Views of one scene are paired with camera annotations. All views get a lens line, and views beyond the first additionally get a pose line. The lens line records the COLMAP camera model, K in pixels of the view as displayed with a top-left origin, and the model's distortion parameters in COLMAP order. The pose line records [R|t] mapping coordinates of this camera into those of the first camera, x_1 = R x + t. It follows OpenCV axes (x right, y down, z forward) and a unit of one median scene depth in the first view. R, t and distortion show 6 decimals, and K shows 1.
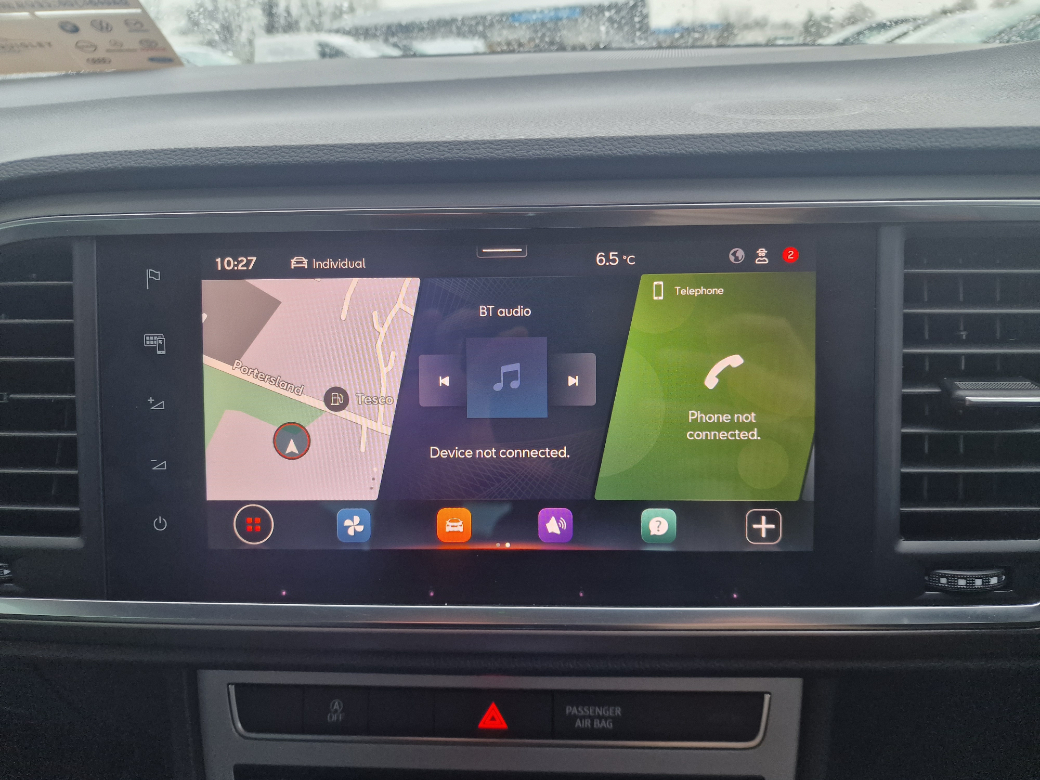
lens RADIAL K [[693.3, 0, 520.0], [0, 693.3, 390.0], [0, 0, 1]] dist [0.067422, -0.089769]
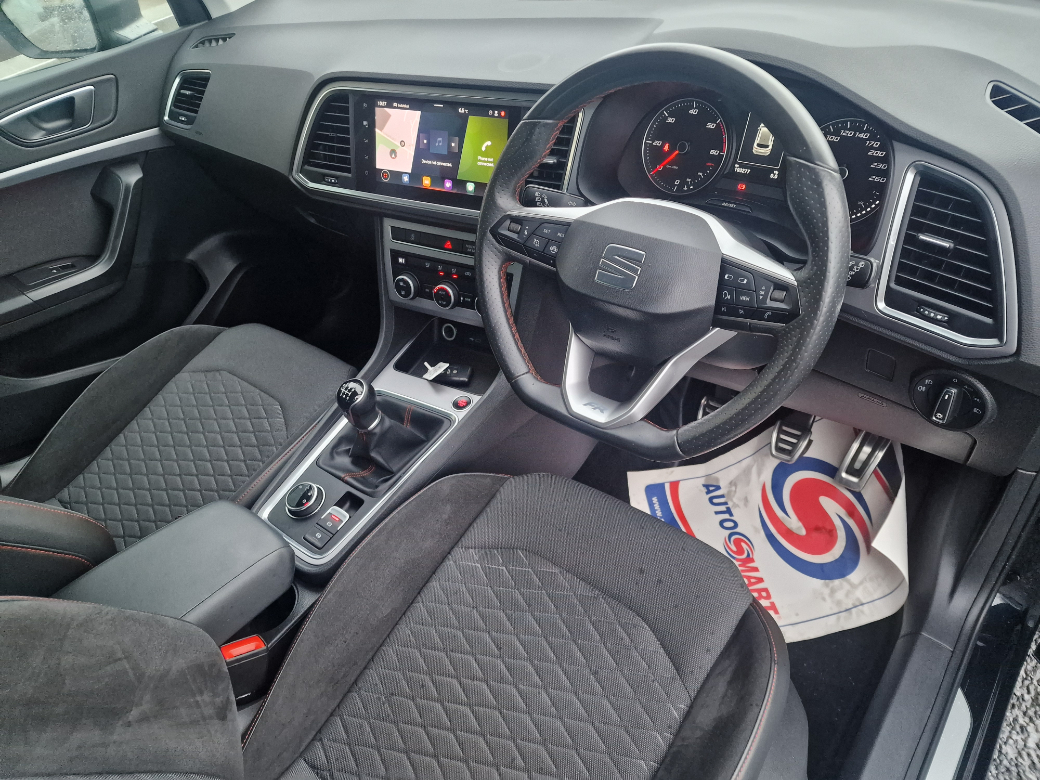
lens RADIAL K [[693.3, 0, 520.0], [0, 693.3, 390.0], [0, 0, 1]] dist [0.067422, -0.089769]
pose [[0.888816, 0.234051, -0.393988, 2.169411], [-0.088848, 0.931437, 0.352889, -0.140567], [0.449570, -0.278648, 0.848671, -2.382529]]
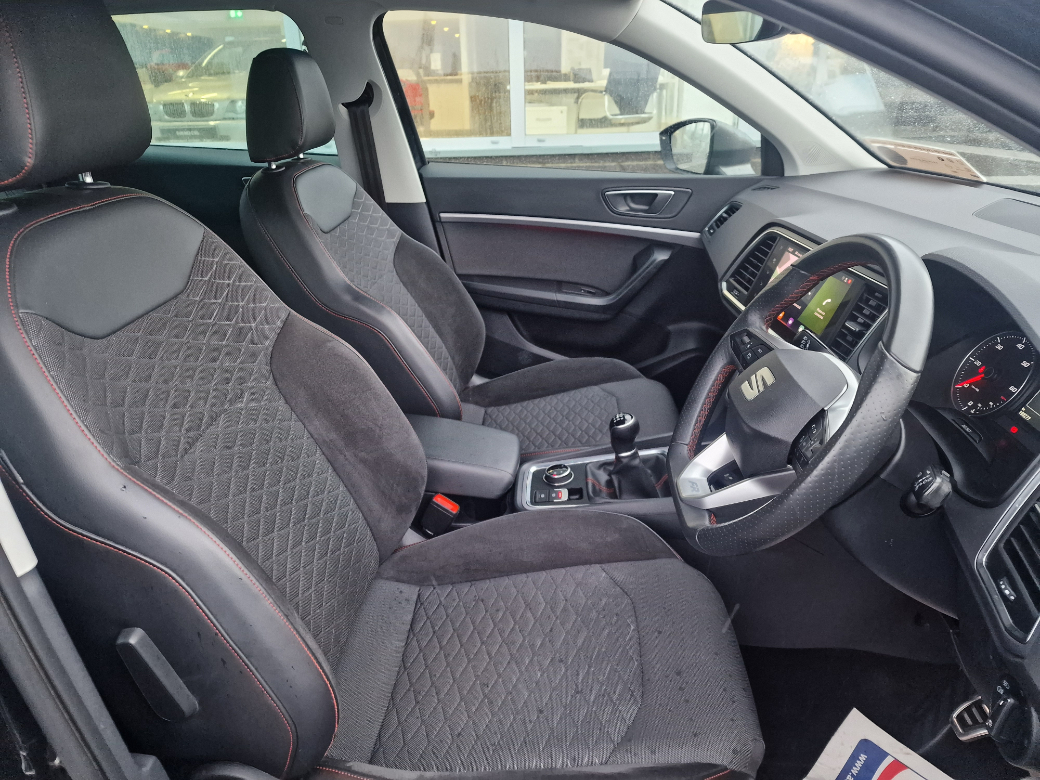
lens RADIAL K [[693.3, 0, 520.0], [0, 693.3, 390.0], [0, 0, 1]] dist [0.067422, -0.089769]
pose [[0.126422, 0.437396, -0.890338, 3.981807], [-0.400126, 0.843770, 0.357703, -0.342644], [0.907699, 0.311026, 0.281684, -1.682312]]
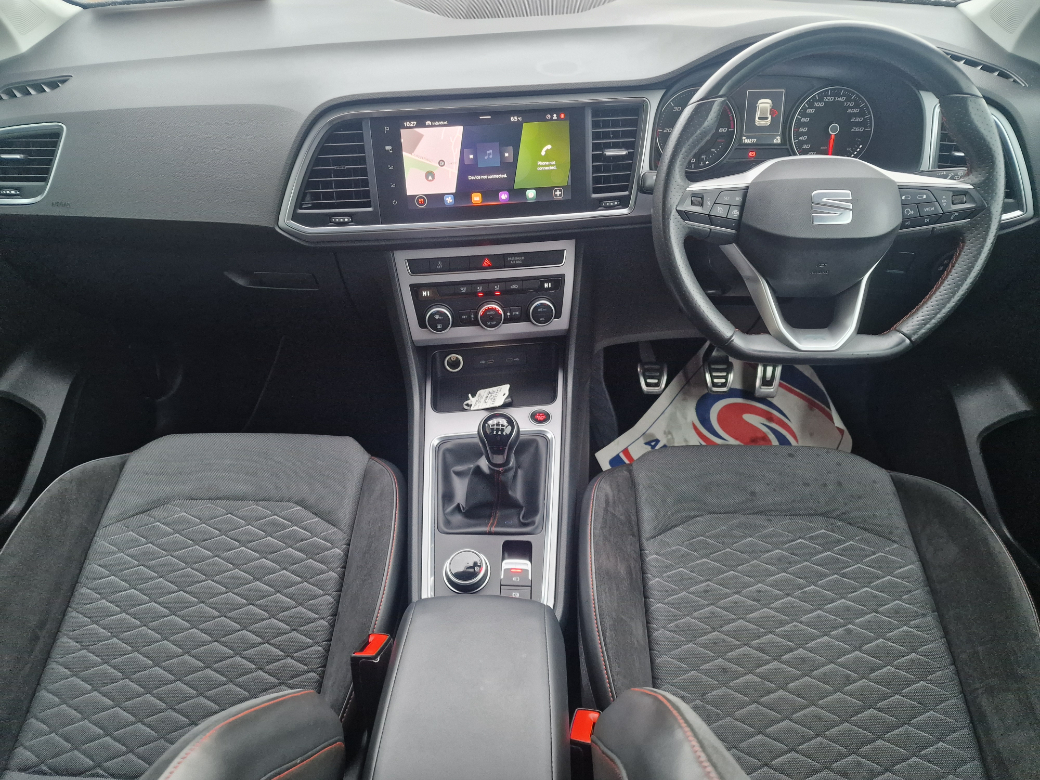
lens RADIAL K [[693.3, 0, 520.0], [0, 693.3, 390.0], [0, 0, 1]] dist [0.067422, -0.089769]
pose [[0.988682, -0.088720, 0.120982, -0.406443], [0.051466, 0.958040, 0.281977, 0.140521], [-0.140923, -0.272559, 0.951763, -2.835087]]
